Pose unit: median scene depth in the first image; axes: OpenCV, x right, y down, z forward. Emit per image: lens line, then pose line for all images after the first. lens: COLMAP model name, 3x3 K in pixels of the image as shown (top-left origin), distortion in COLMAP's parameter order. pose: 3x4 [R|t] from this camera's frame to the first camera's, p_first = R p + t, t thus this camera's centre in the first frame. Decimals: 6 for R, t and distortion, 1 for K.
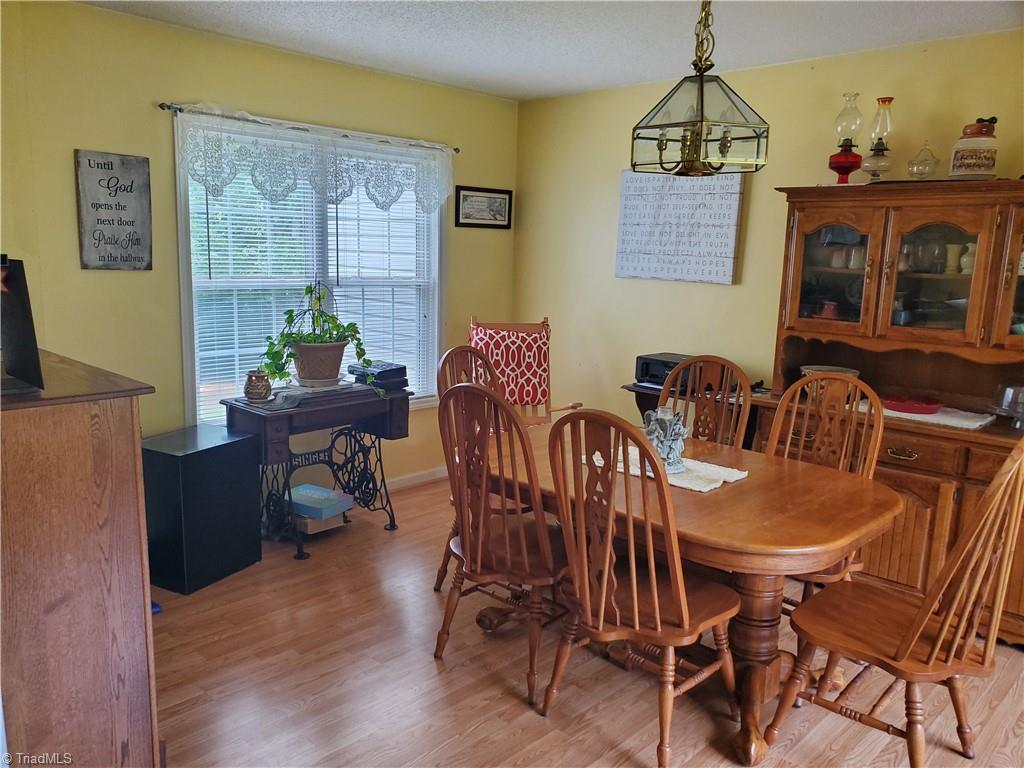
lens RADIAL K [[810.0, 0, 508.2], [0, 810.0, 386.2], [0, 0, 1]] dist [0.030348, -0.028932]
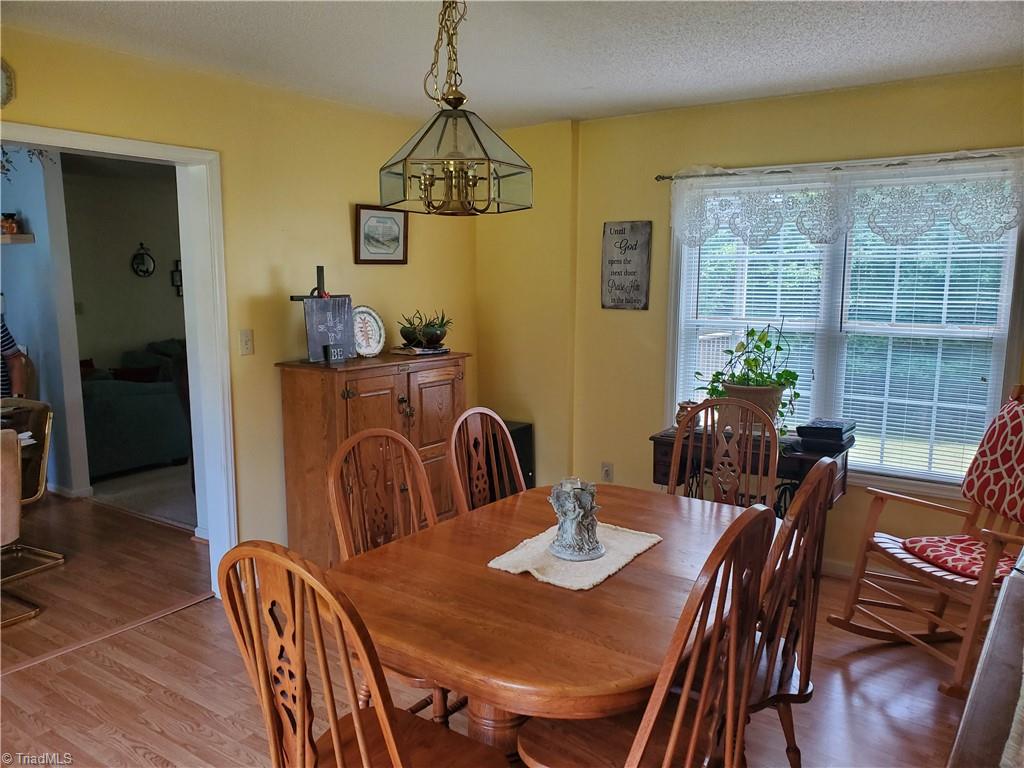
lens RADIAL K [[810.0, 0, 519.9], [0, 810.0, 378.8], [0, 0, 1]] dist [0.030348, -0.028932]
pose [[0.163194, 0.091686, -0.982325, 0.739028], [-0.167403, 0.983808, 0.064013, -0.084652], [0.972288, 0.153997, 0.175900, 0.597729]]
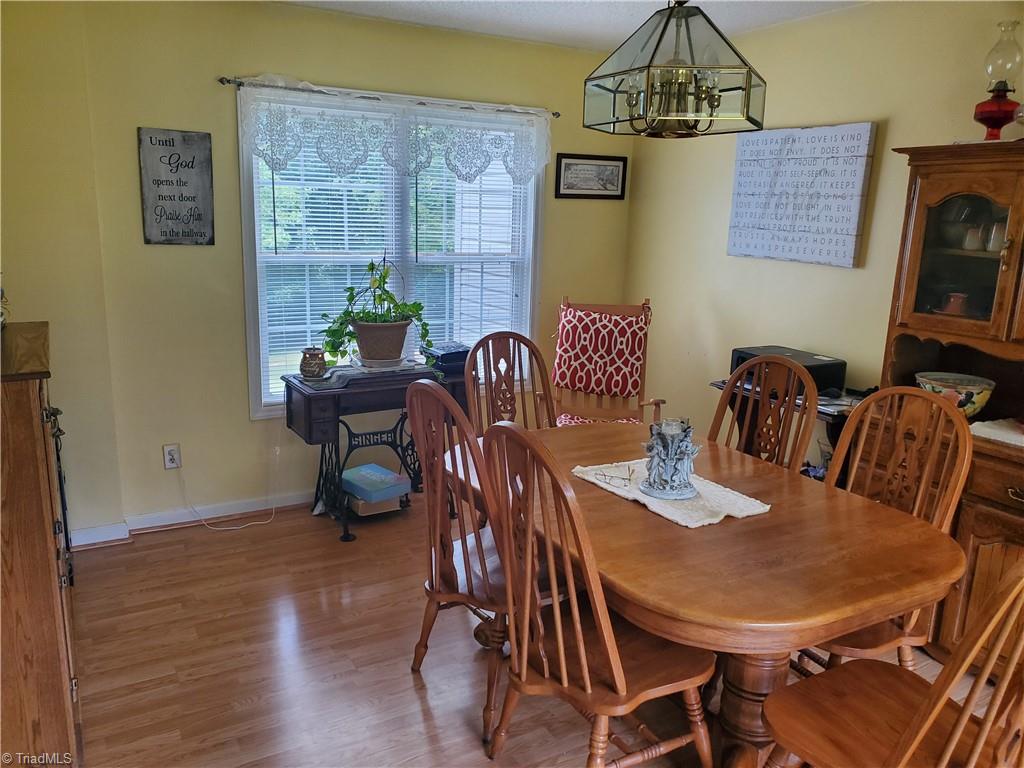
lens RADIAL K [[810.0, 0, 505.3], [0, 810.0, 390.7], [0, 0, 1]] dist [0.030348, -0.028932]
pose [[0.959295, 0.058951, -0.276185, 0.197824], [-0.047082, 0.997668, 0.049416, -0.028051], [0.278454, -0.034401, 0.959833, 0.117684]]
